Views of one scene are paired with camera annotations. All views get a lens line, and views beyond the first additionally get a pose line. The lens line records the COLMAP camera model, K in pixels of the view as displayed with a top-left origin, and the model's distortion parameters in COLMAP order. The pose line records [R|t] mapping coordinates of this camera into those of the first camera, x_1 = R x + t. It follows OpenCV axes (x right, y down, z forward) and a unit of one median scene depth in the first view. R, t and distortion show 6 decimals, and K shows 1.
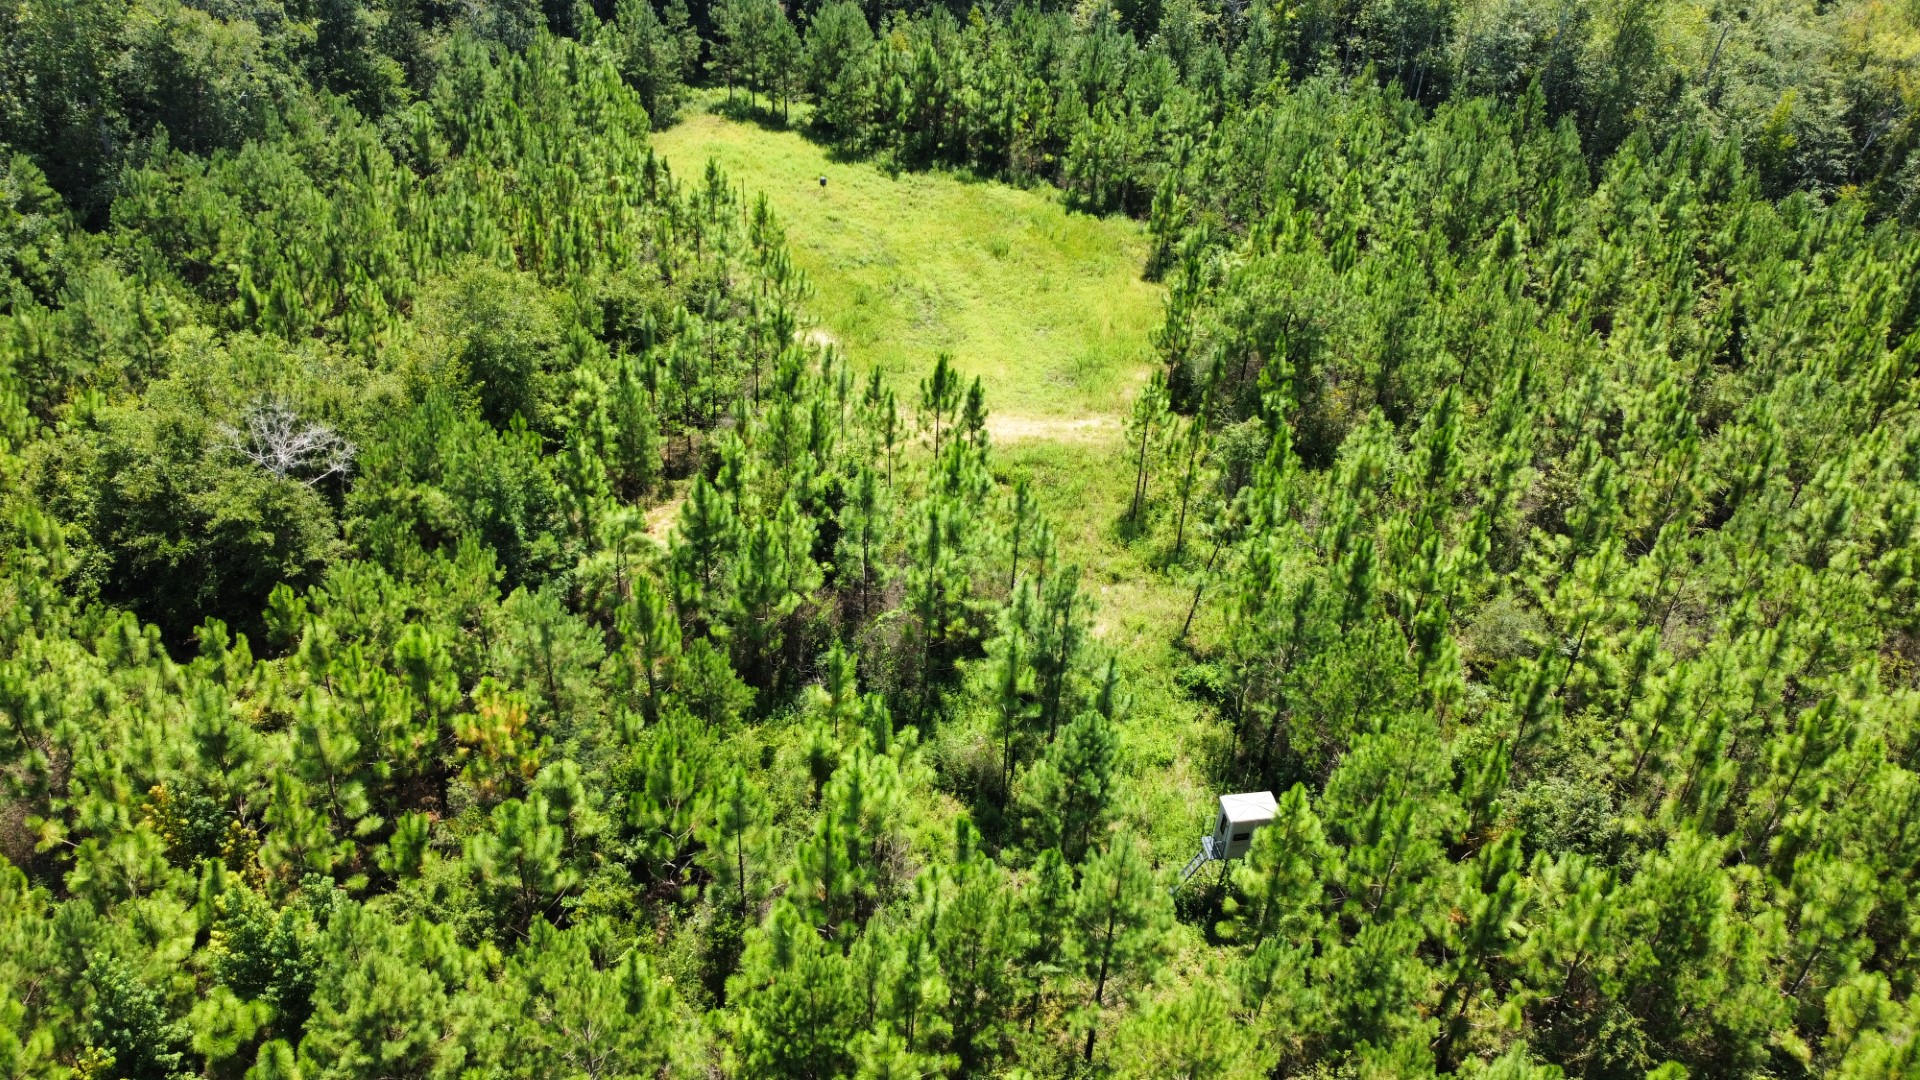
lens RADIAL K [[1440.8, 0, 969.4], [0, 1440.8, 532.1], [0, 0, 1]] dist [-0.005786, 0.004946]
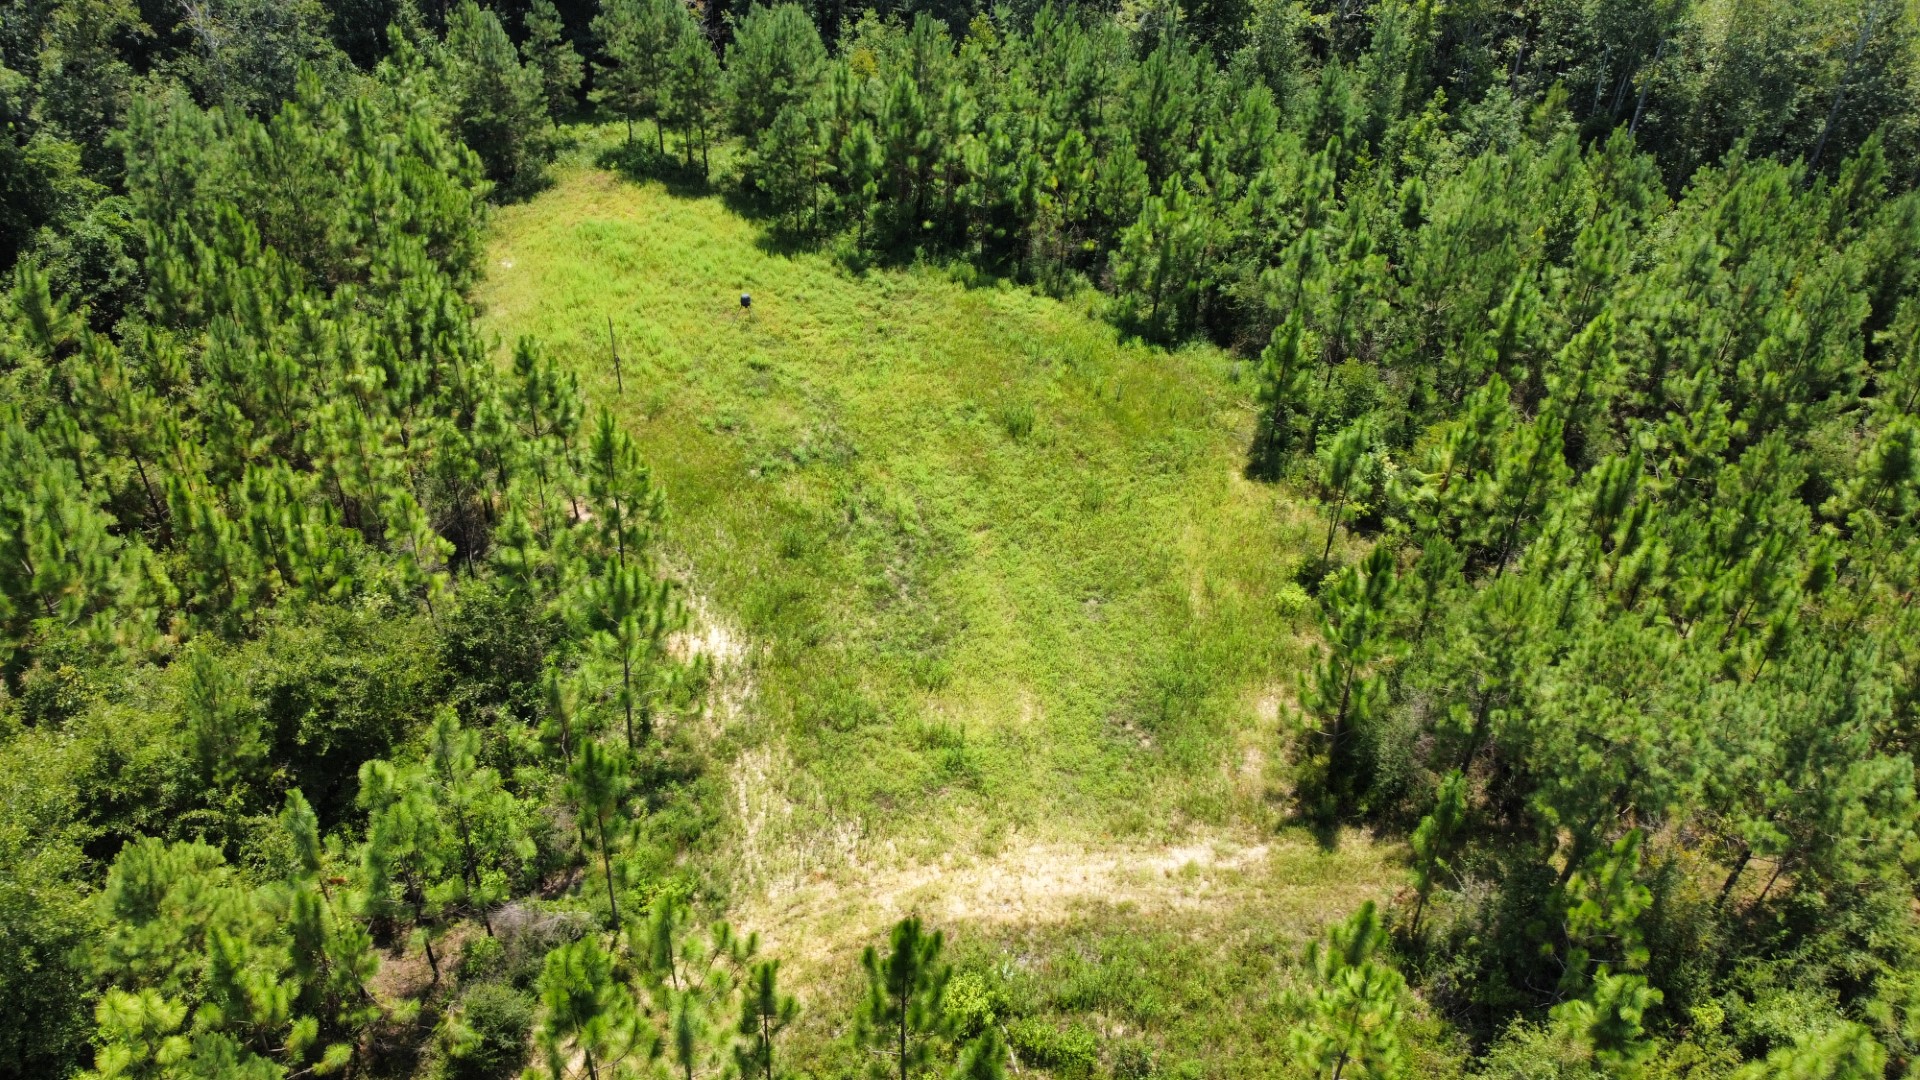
lens RADIAL K [[1440.8, 0, 949.7], [0, 1440.8, 548.8], [0, 0, 1]] dist [-0.005786, 0.004946]
pose [[0.999831, -0.007384, -0.016857, 0.000688], [0.008366, 0.998225, 0.058969, -0.159008], [0.016391, -0.059100, 0.998117, 0.323162]]
